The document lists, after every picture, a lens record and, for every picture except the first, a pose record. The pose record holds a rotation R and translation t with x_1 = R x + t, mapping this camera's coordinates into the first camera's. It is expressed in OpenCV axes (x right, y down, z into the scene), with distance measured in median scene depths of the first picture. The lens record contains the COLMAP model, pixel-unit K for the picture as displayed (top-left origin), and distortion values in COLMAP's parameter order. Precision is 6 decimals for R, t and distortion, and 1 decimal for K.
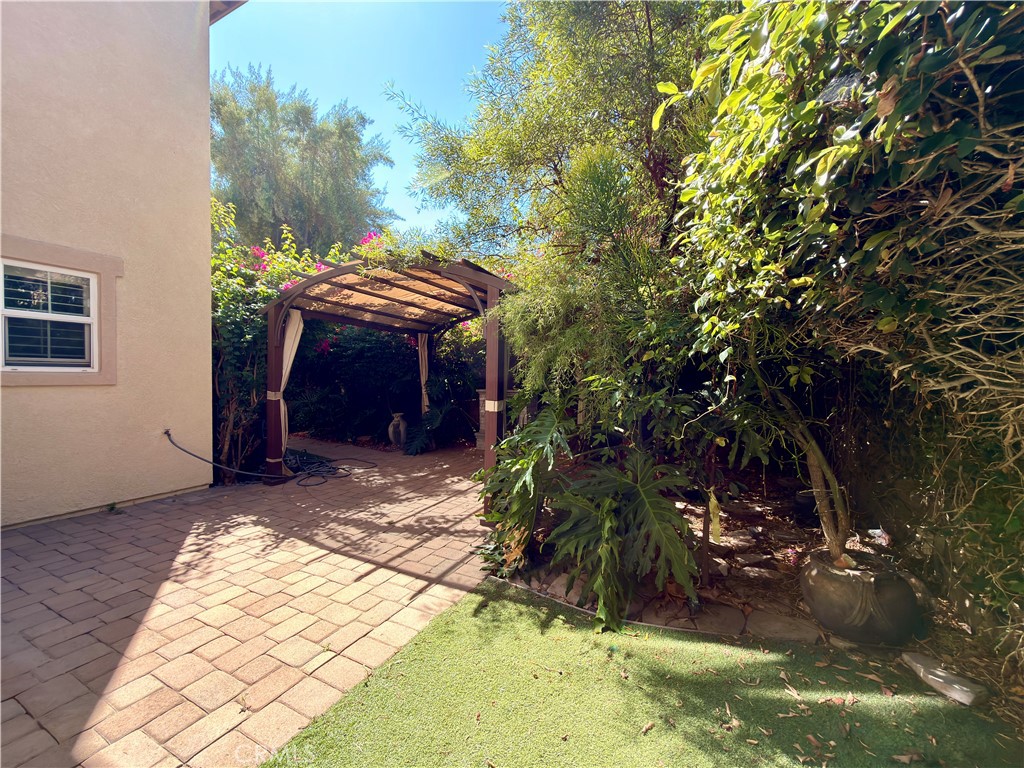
lens RADIAL K [[408.3, 0, 512.2], [0, 408.3, 385.3], [0, 0, 1]] dist [0.001735, 0.000371]
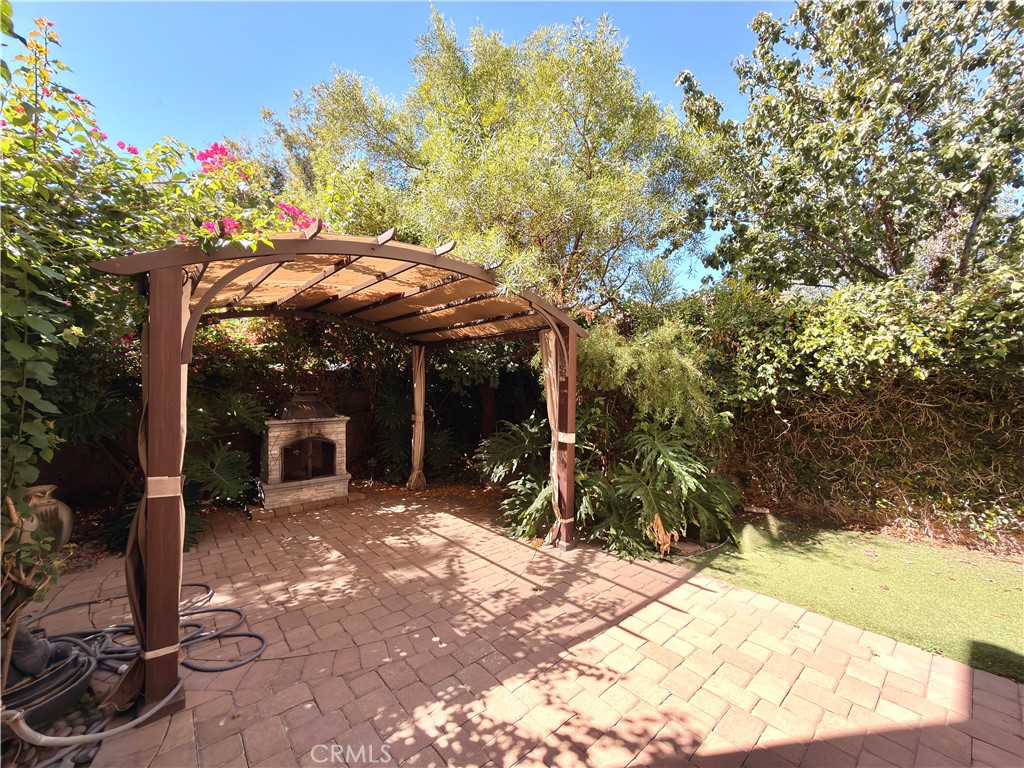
lens RADIAL K [[408.3, 0, 511.8], [0, 408.3, 382.4], [0, 0, 1]] dist [0.001735, 0.000371]
pose [[0.375339, 0.000608, 0.926887, -1.198718], [0.002823, 0.999994, -0.001799, -0.105453], [-0.926883, 0.003291, 0.375336, 0.773893]]
